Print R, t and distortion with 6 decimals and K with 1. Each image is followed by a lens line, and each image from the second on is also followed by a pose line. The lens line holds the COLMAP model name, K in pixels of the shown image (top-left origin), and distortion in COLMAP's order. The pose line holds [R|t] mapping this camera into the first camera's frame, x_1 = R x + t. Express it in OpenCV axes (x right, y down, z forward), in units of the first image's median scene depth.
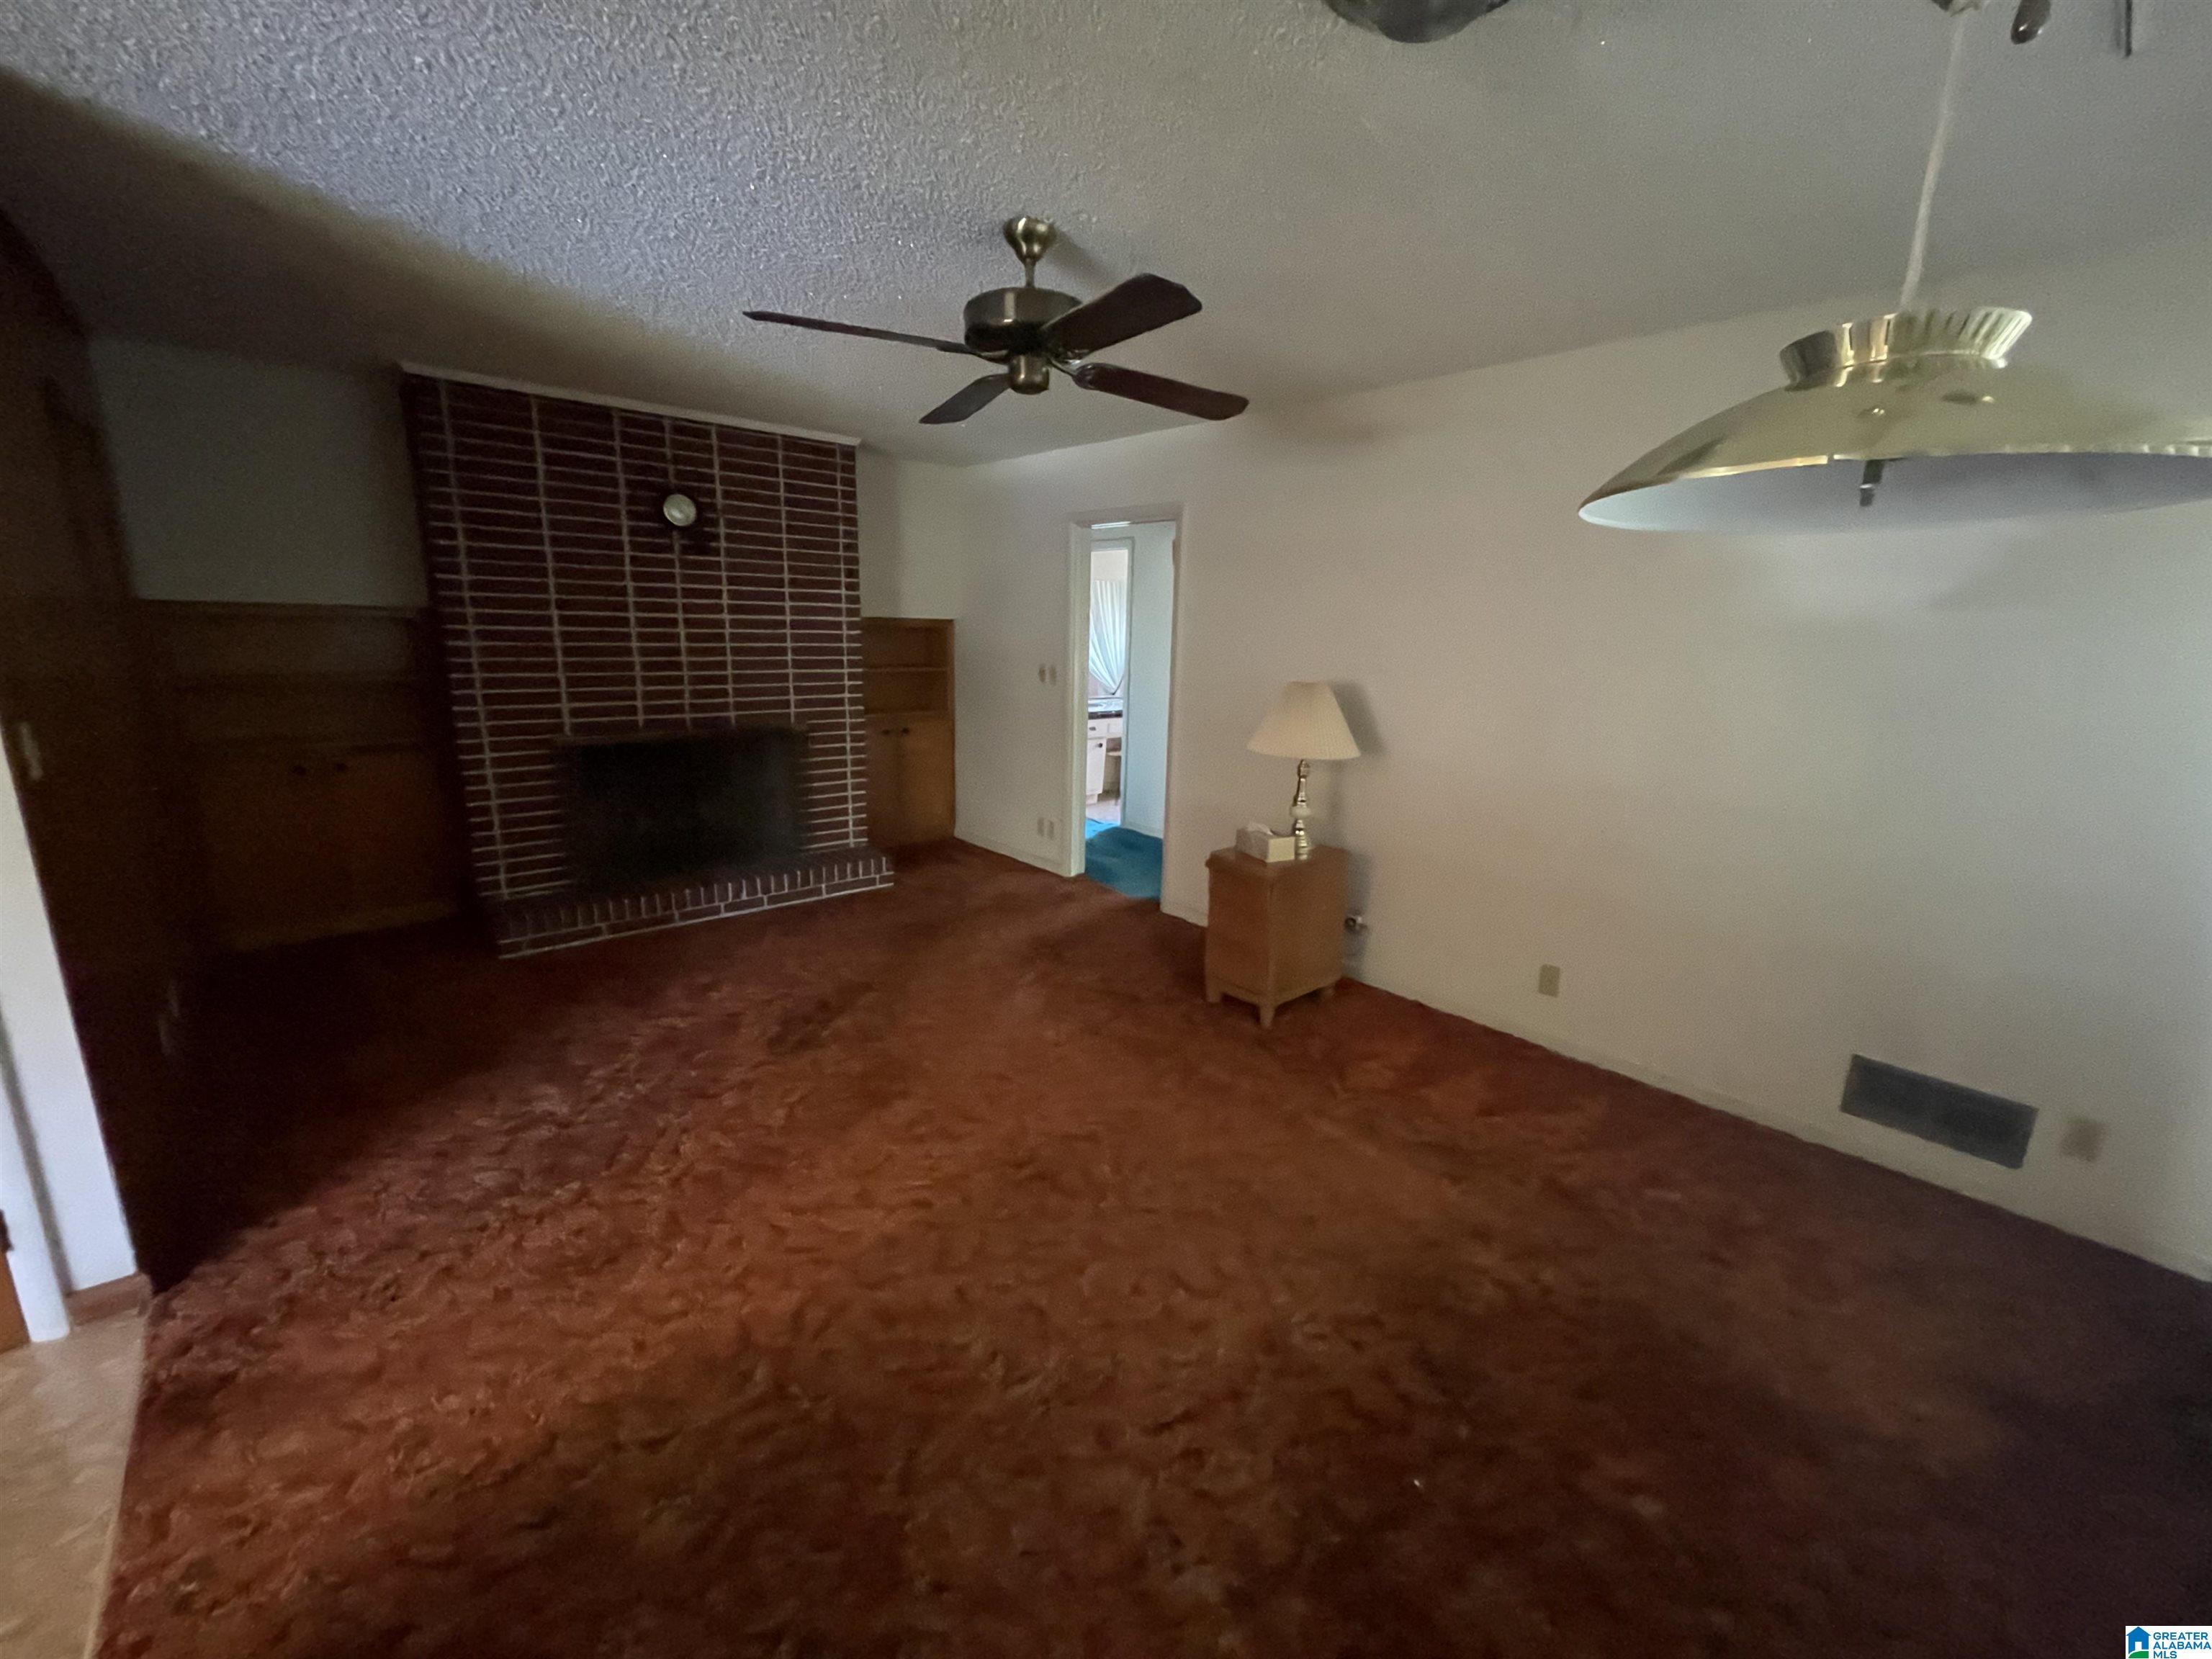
lens RADIAL K [[893.6, 0, 1108.5], [0, 893.6, 836.6], [0, 0, 1]] dist [-0.002739, 0.000040]
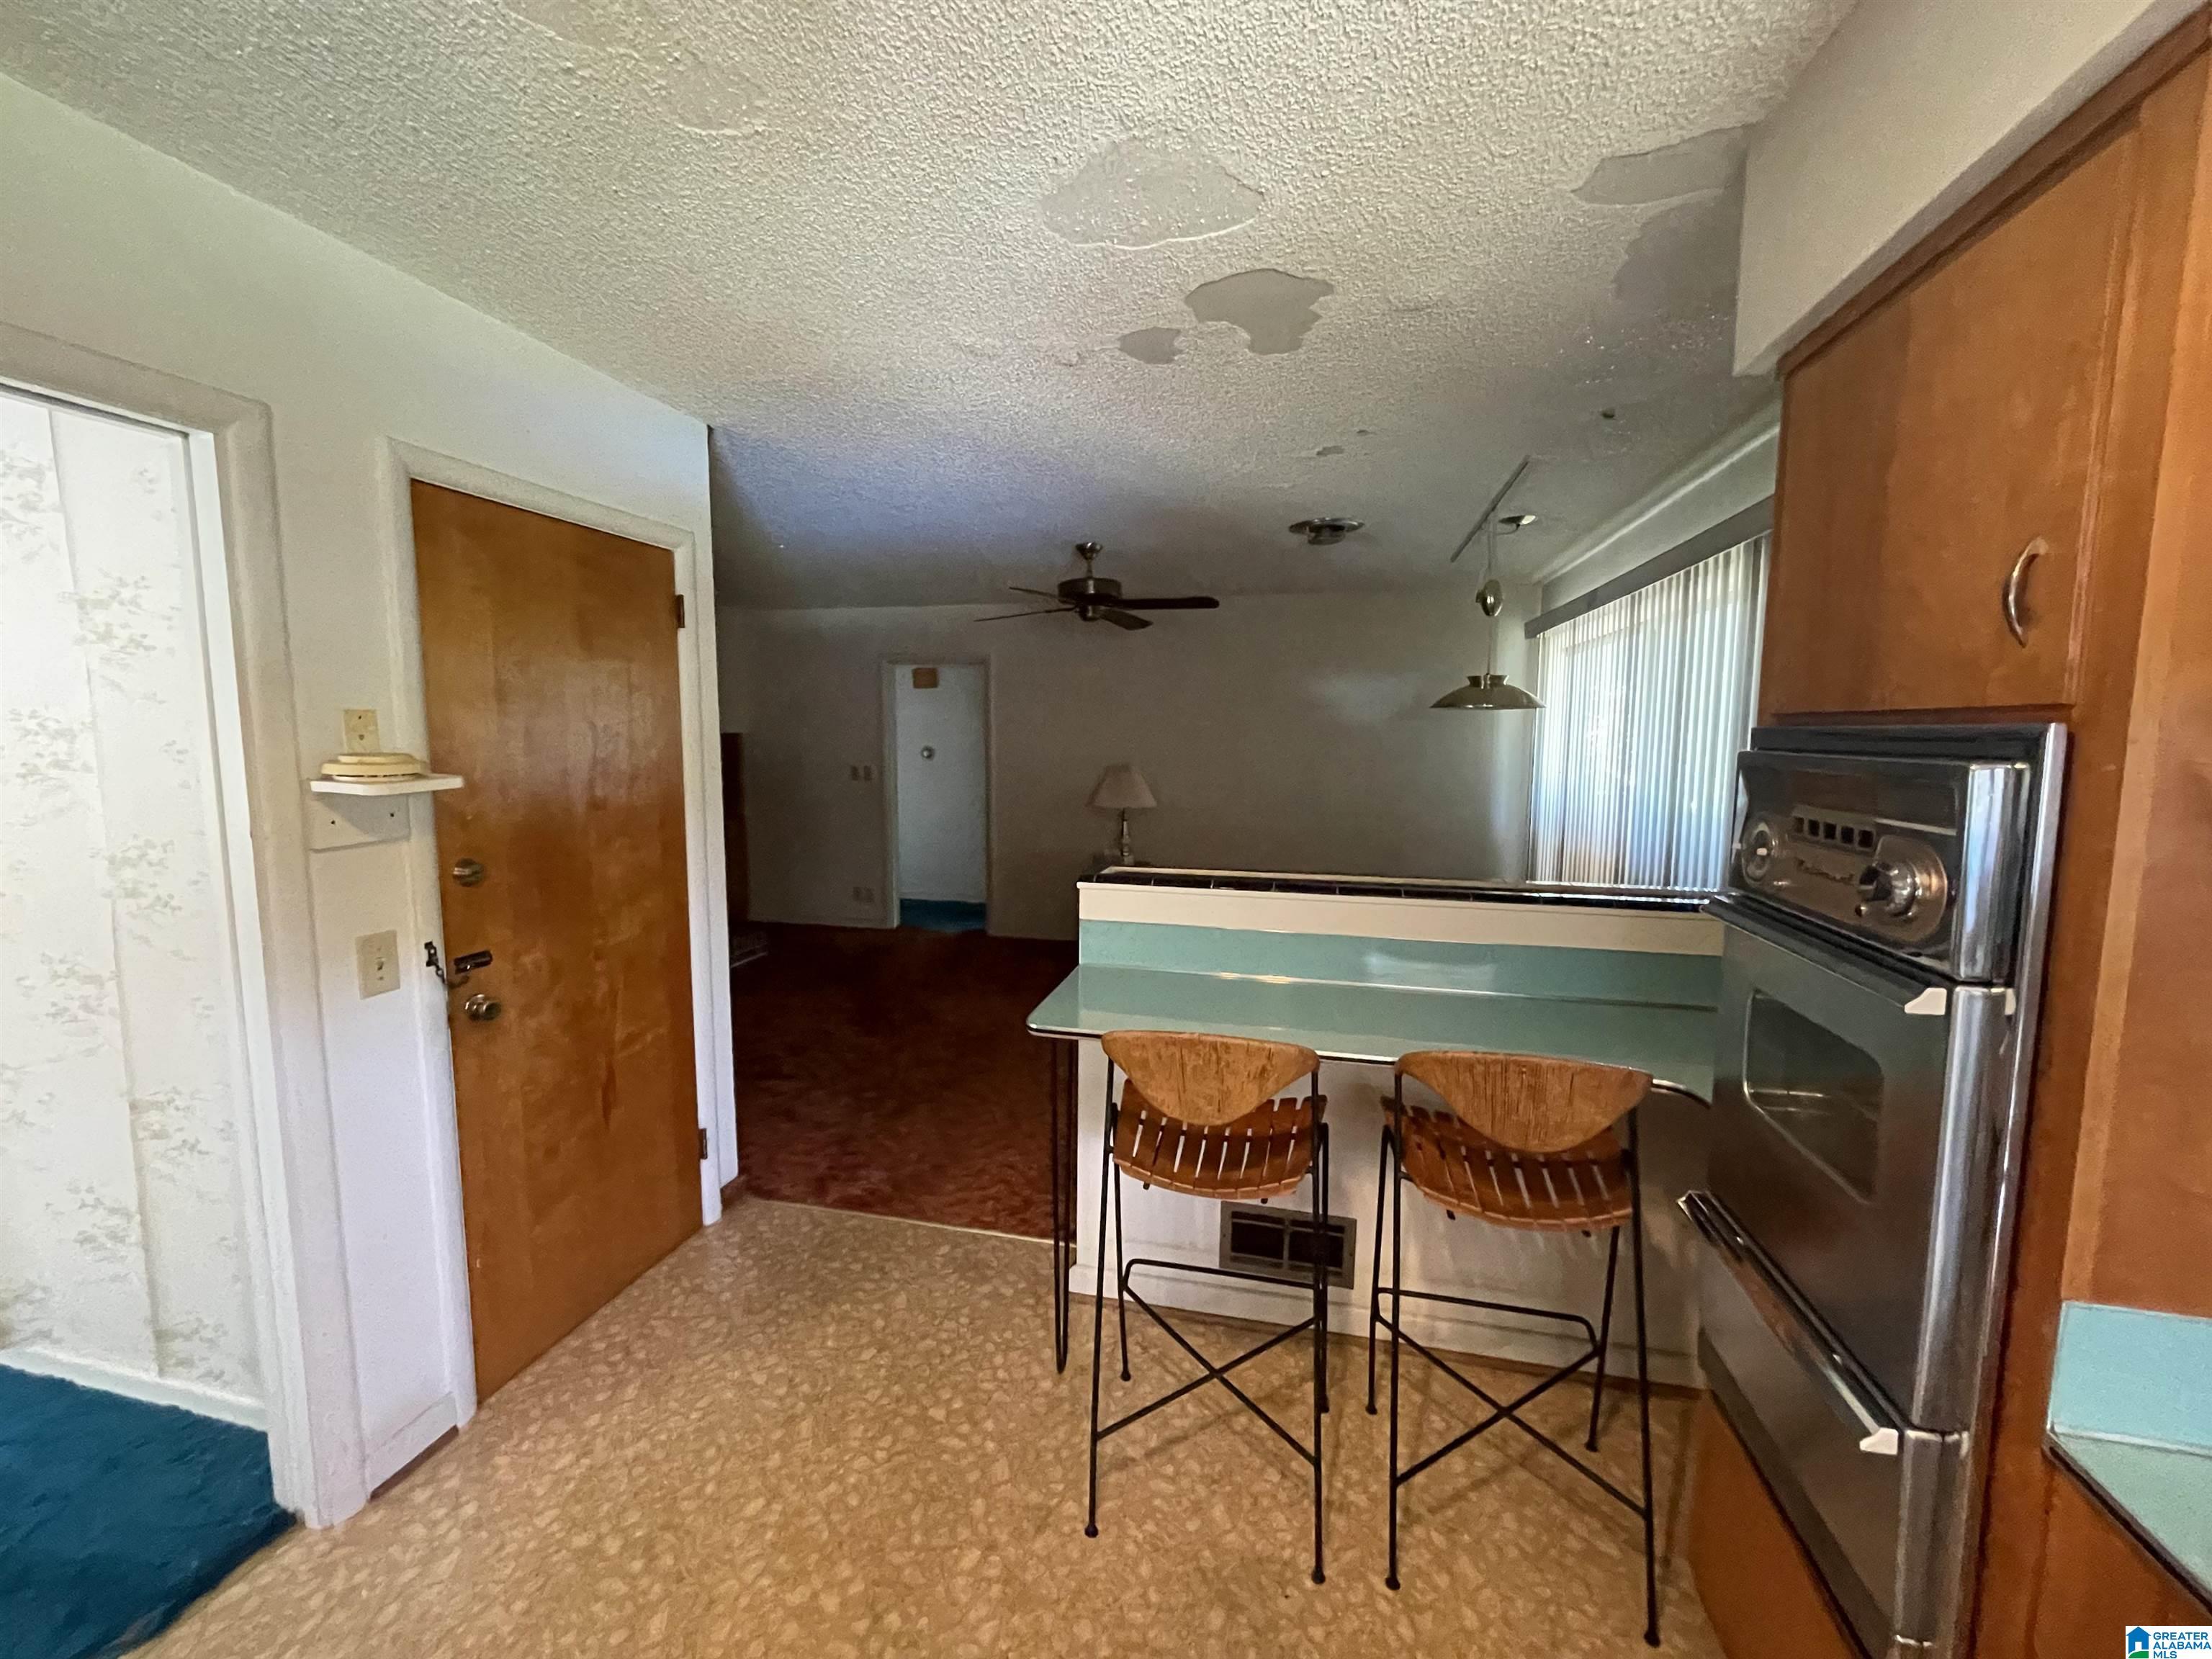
lens RADIAL K [[893.6, 0, 1103.8], [0, 893.6, 822.5], [0, 0, 1]] dist [-0.002739, 0.000040]
pose [[0.824567, -0.086037, 0.559183, -1.018935], [0.157148, 0.984307, -0.080281, 0.091042], [-0.543501, 0.154072, 0.825148, -0.498392]]
